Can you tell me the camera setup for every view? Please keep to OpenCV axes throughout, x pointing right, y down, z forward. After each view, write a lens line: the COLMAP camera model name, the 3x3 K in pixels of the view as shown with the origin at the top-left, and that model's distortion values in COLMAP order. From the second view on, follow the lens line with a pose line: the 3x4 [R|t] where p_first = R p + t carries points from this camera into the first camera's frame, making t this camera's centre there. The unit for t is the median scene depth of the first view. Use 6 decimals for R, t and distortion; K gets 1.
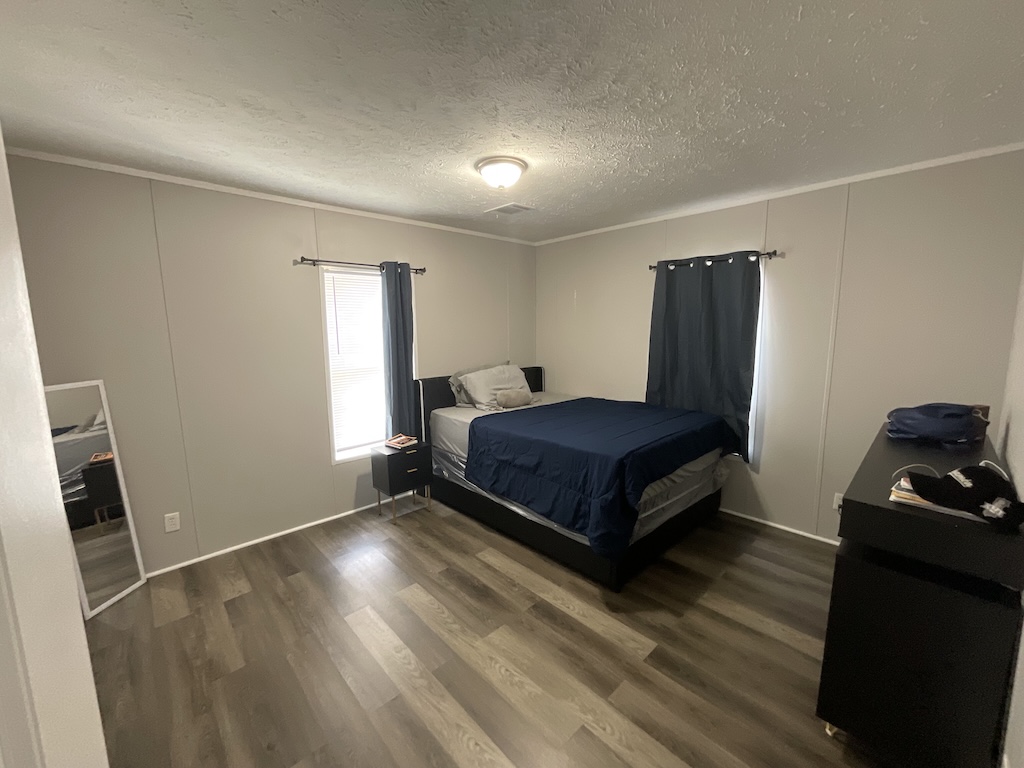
lens RADIAL K [[413.8, 0, 512.0], [0, 413.8, 384.0], [0, 0, 1]] dist [-0.000585, -0.000968]
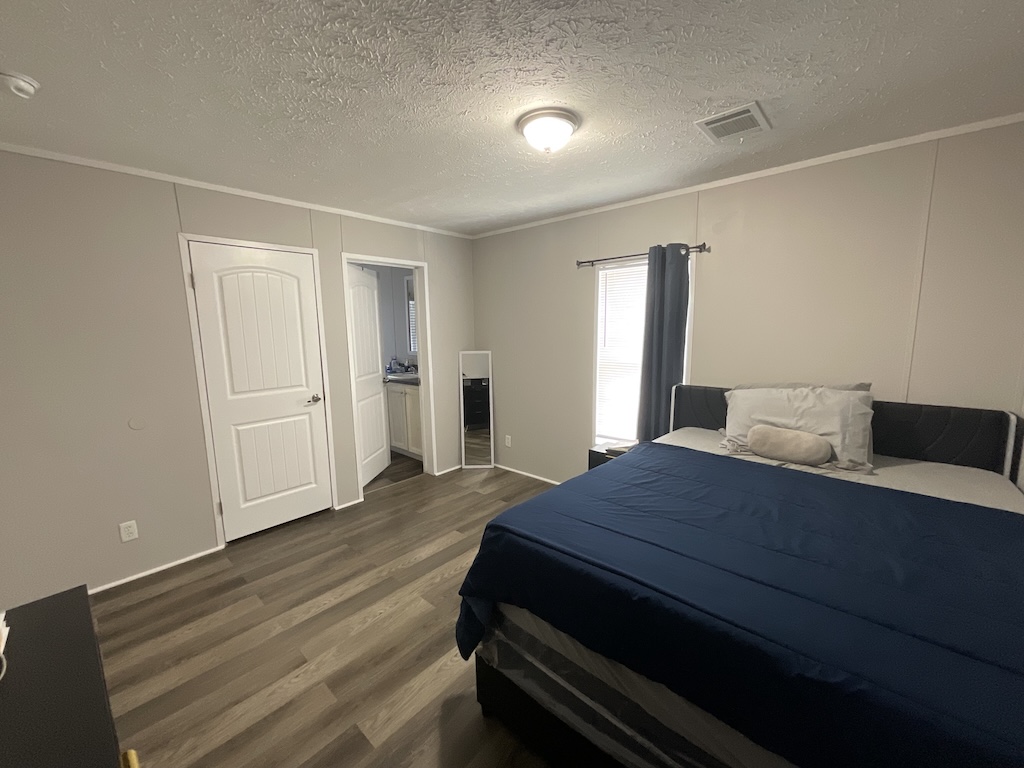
lens RADIAL K [[413.8, 0, 512.0], [0, 413.8, 384.0], [0, 0, 1]] dist [-0.000585, -0.000968]
pose [[0.082036, 0.146777, -0.985762, 0.847403], [-0.124176, 0.982894, 0.136016, -0.126658], [0.988863, 0.111249, 0.098859, 0.916807]]
